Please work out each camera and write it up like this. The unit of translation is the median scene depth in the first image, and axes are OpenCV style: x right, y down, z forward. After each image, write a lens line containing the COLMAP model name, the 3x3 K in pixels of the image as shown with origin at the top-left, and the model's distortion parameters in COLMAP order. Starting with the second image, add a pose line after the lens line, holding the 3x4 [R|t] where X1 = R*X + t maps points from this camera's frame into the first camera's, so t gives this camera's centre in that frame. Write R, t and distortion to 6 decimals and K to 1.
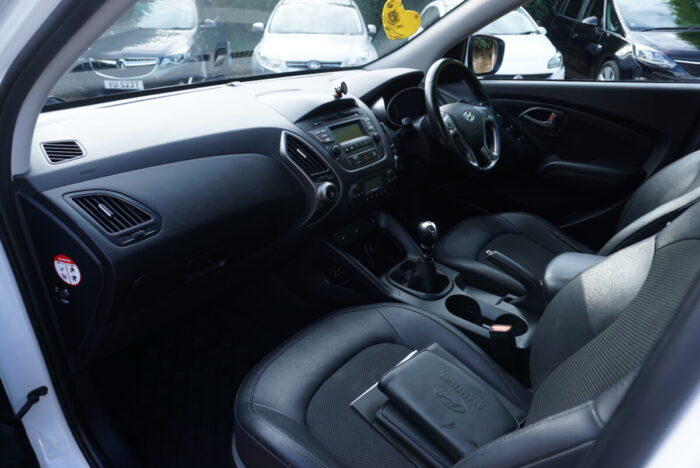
lens RADIAL K [[470.8, 0, 351.7], [0, 470.8, 230.1], [0, 0, 1]] dist [-0.038426, 0.020974]
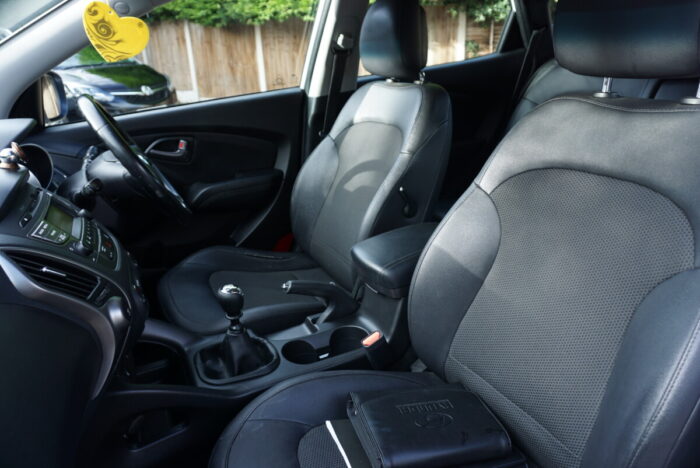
lens RADIAL K [[470.8, 0, 351.9], [0, 470.8, 232.5], [0, 0, 1]] dist [-0.038426, 0.020974]
pose [[0.435389, -0.356151, 0.826797, -0.352462], [0.417967, 0.893400, 0.164741, -0.134789], [-0.797333, 0.273847, 0.537836, 0.379568]]
